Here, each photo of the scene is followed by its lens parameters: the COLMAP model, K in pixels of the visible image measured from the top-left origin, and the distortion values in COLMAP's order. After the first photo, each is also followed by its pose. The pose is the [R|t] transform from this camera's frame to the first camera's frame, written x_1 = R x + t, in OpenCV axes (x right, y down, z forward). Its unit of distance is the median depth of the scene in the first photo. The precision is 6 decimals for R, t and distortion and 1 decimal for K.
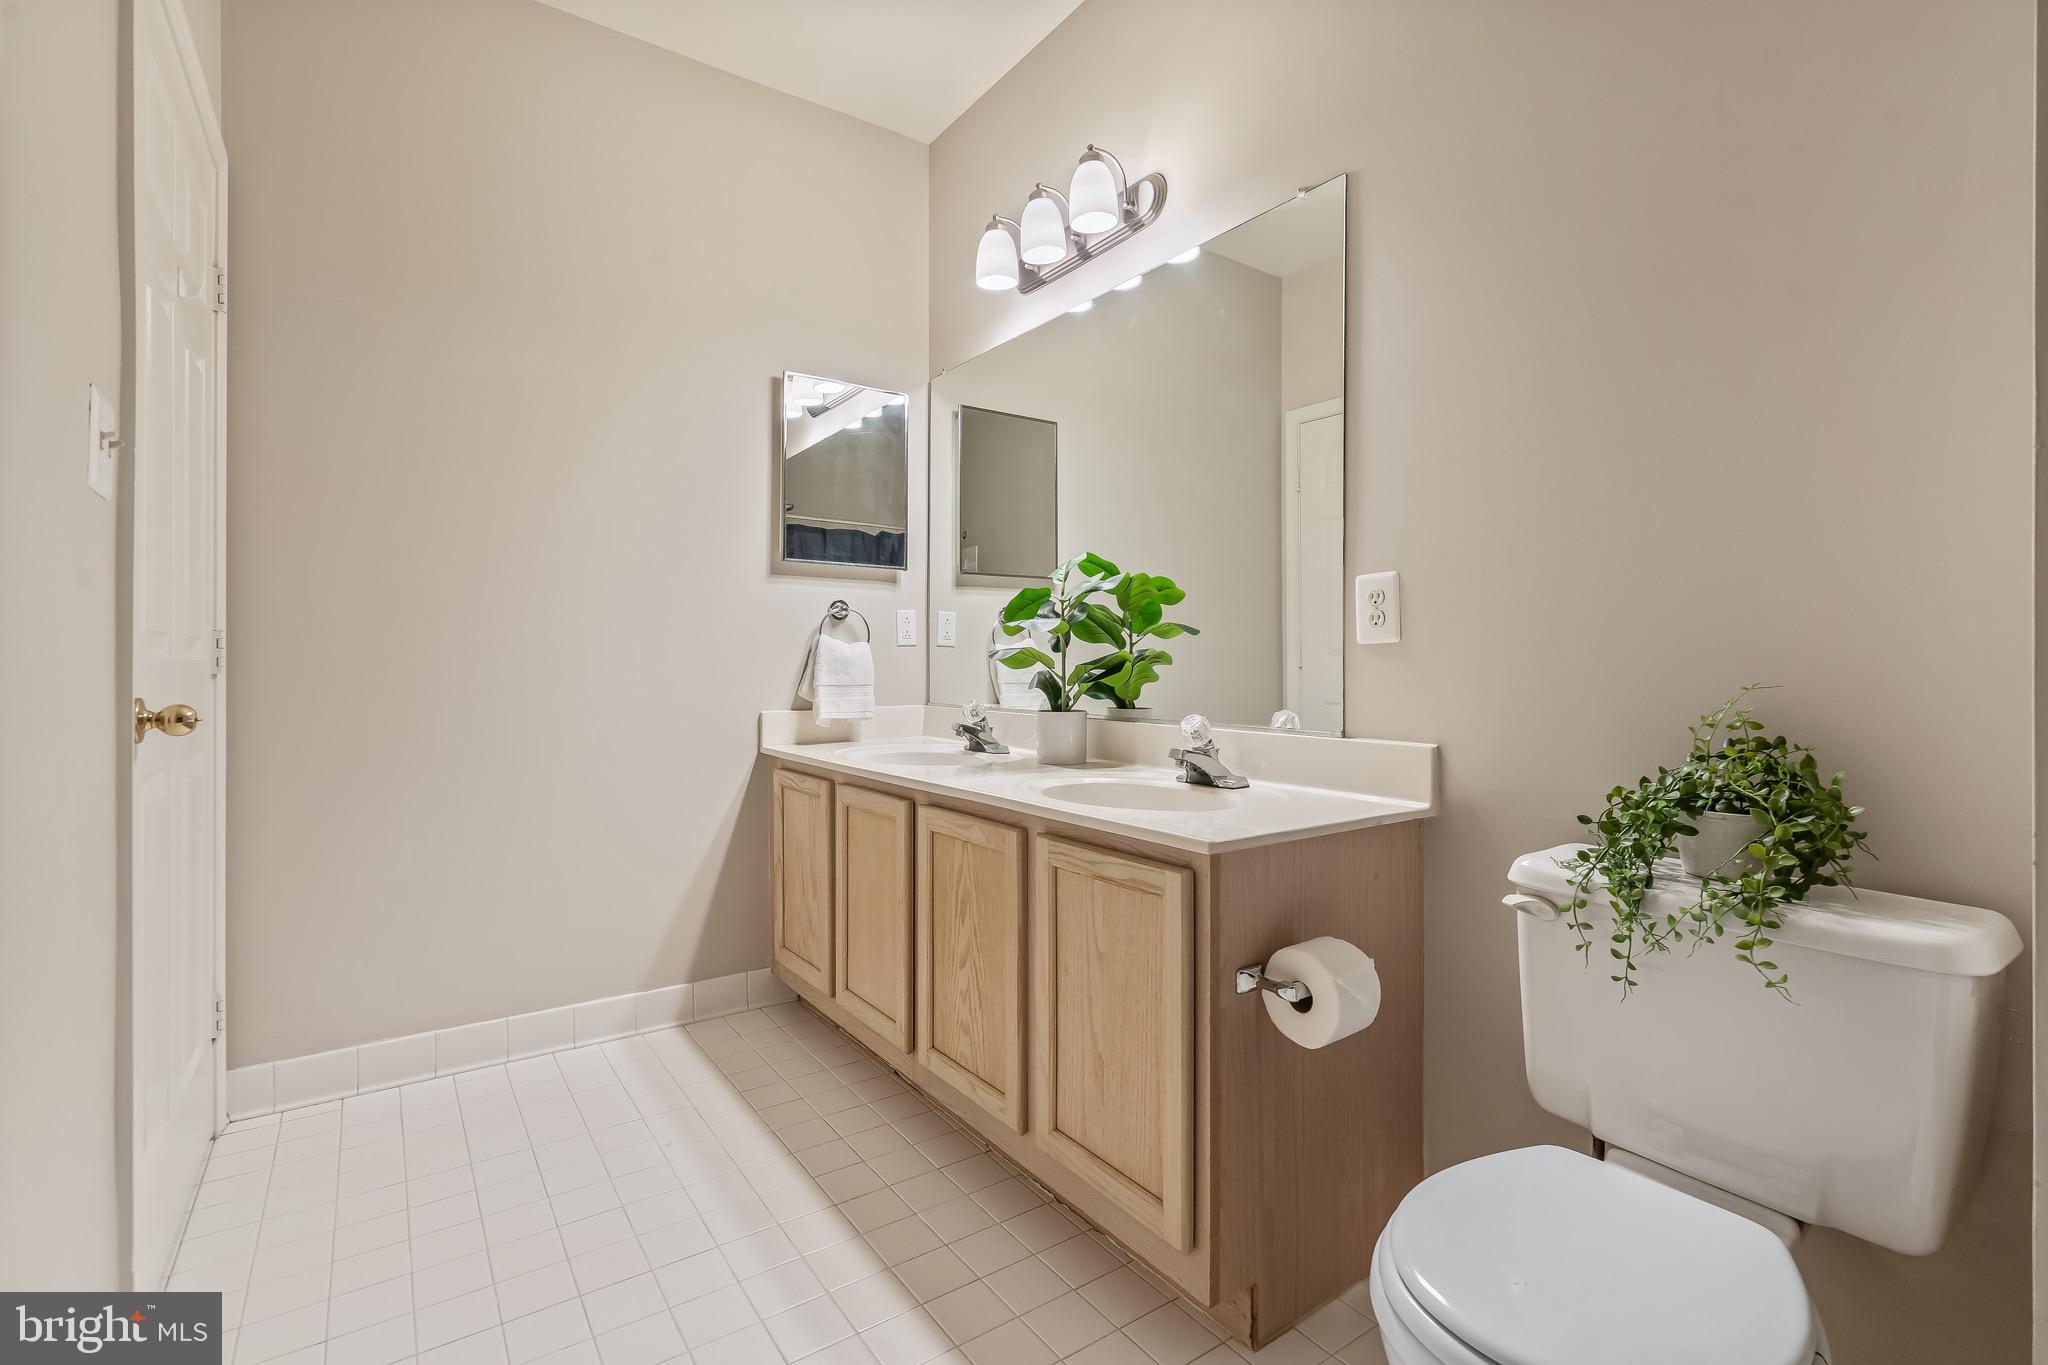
lens RADIAL K [[942.7, 0, 1022.9], [0, 942.7, 678.1], [0, 0, 1]] dist [-0.007139, 0.003531]
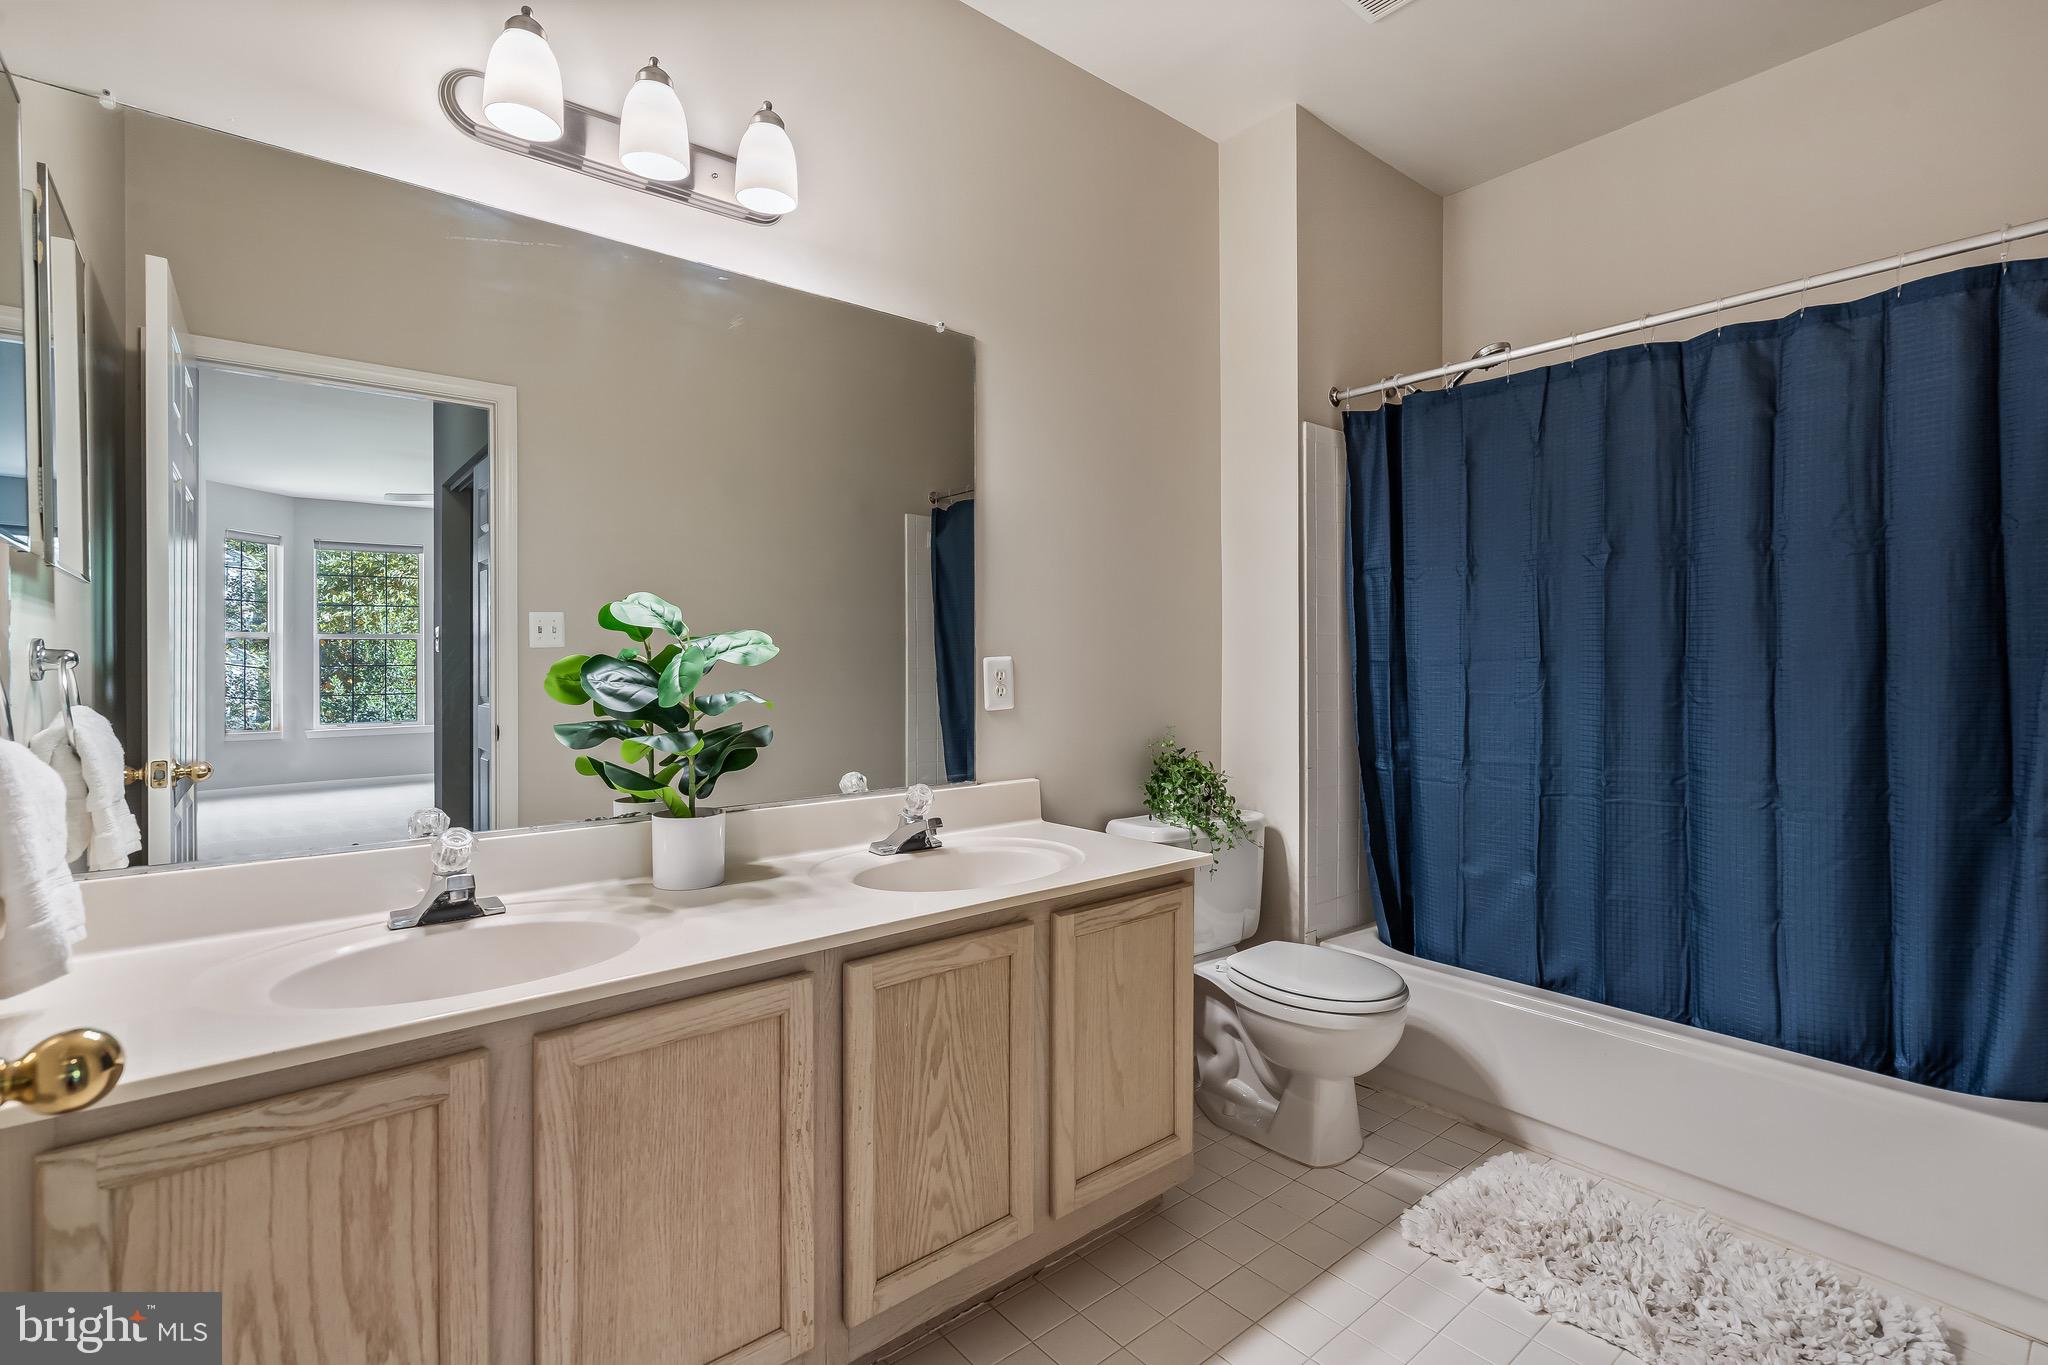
lens RADIAL K [[942.7, 0, 1023.9], [0, 942.7, 668.7], [0, 0, 1]] dist [-0.007139, 0.003531]
pose [[-0.092203, -0.011378, 0.995675, -0.893011], [0.014064, 0.999820, 0.012728, -0.103594], [-0.995641, 0.015177, -0.092026, 1.008737]]
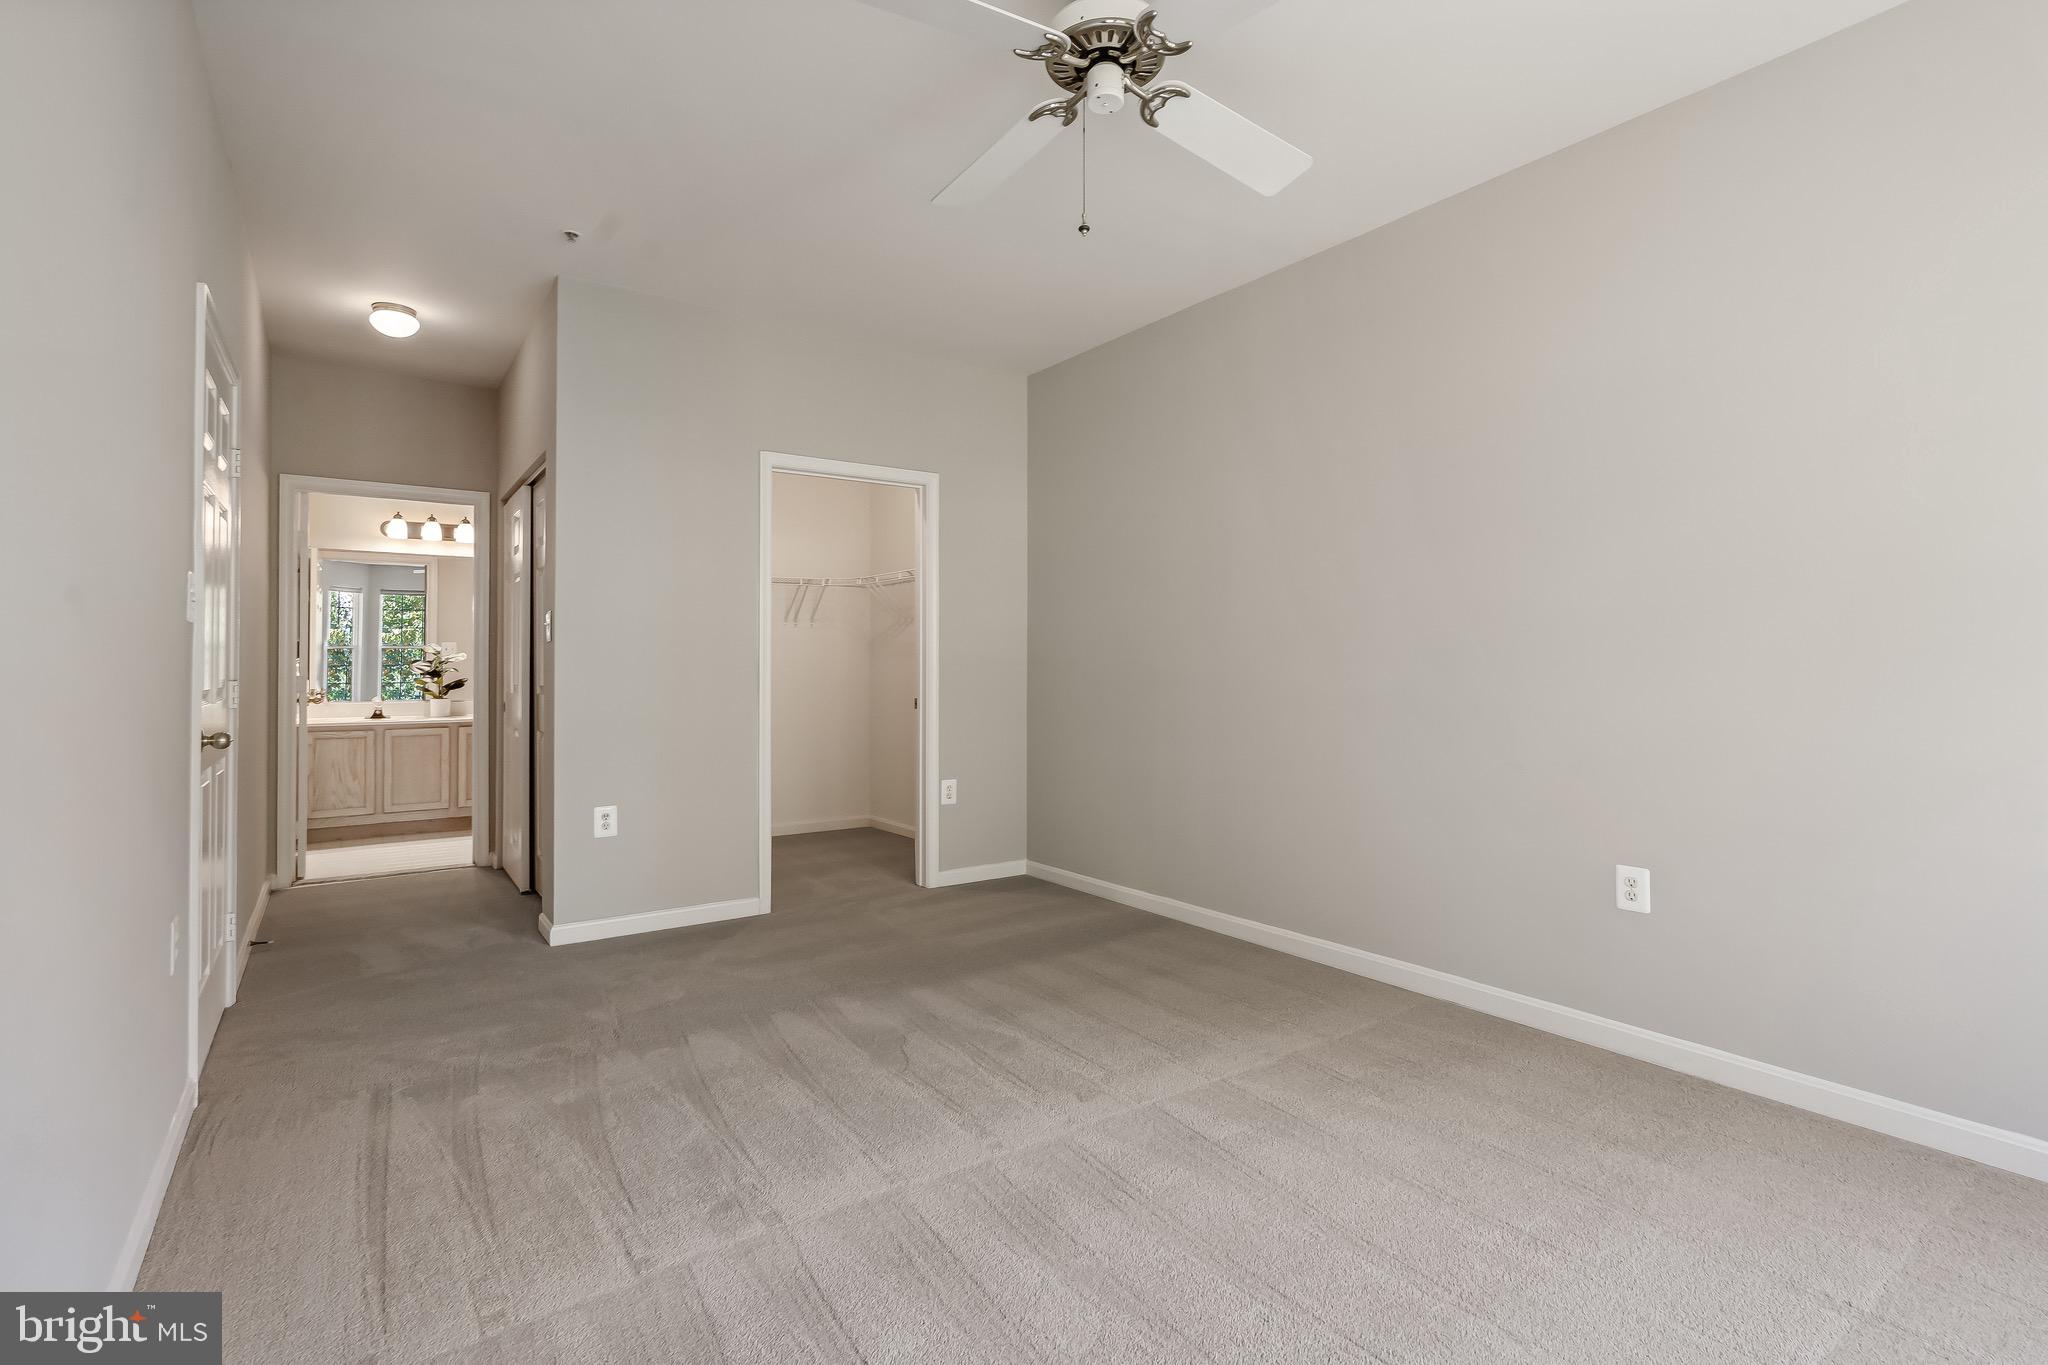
lens RADIAL K [[942.7, 0, 1025.3], [0, 942.7, 667.3], [0, 0, 1]] dist [-0.007139, 0.003531]
pose [[-0.027607, -0.002127, 0.999617, -3.797588], [0.005123, 0.999984, 0.002270, -0.076548], [-0.999606, 0.005184, -0.027595, -1.008335]]
